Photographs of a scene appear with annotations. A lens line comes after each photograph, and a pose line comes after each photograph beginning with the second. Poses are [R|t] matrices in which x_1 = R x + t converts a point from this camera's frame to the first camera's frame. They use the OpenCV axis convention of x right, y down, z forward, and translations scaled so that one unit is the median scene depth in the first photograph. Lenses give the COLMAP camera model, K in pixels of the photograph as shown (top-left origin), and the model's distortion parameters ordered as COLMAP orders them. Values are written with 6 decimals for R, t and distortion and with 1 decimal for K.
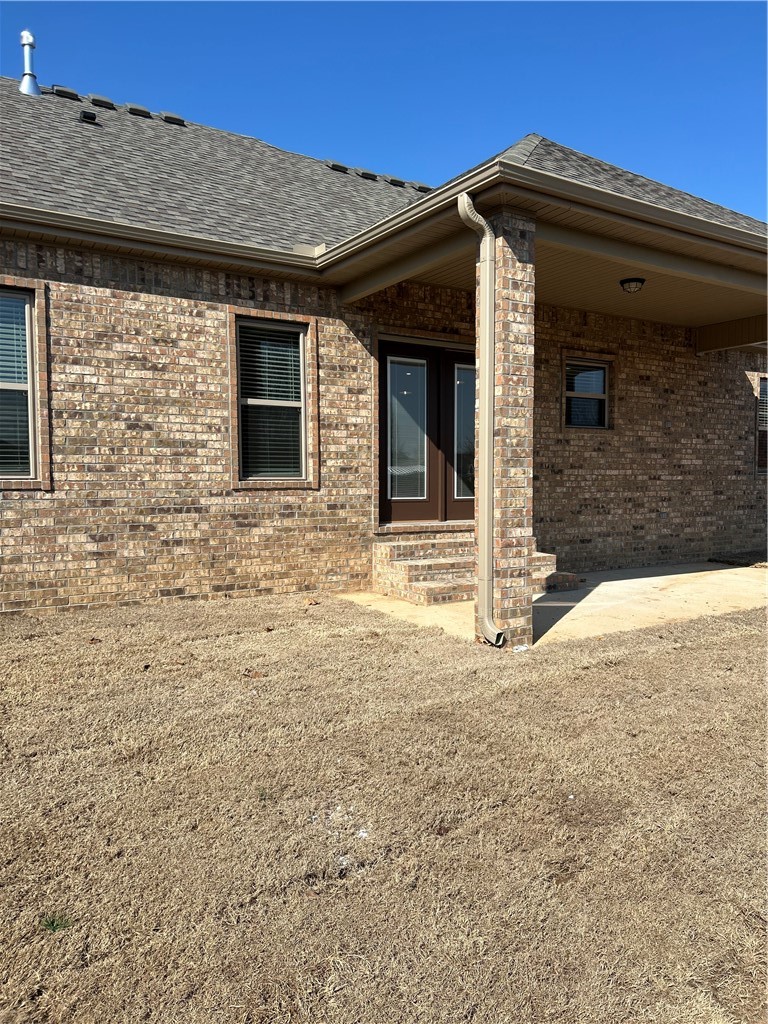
lens RADIAL K [[773.0, 0, 391.7], [0, 773.0, 520.1], [0, 0, 1]] dist [0.028902, -0.048777]
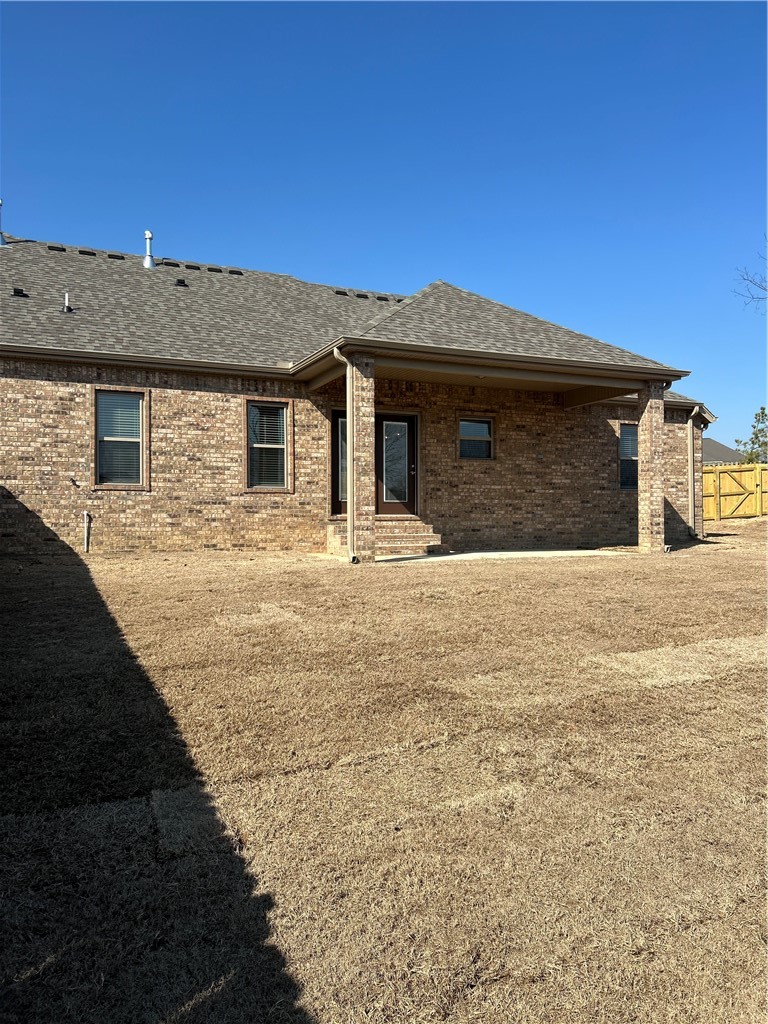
lens RADIAL K [[773.0, 0, 392.9], [0, 773.0, 515.0], [0, 0, 1]] dist [0.028902, -0.048777]
pose [[0.989840, 0.000682, -0.142186, 0.433507], [-0.008485, 0.998490, -0.054280, 0.117597], [0.141935, 0.054935, 0.988351, -0.822300]]
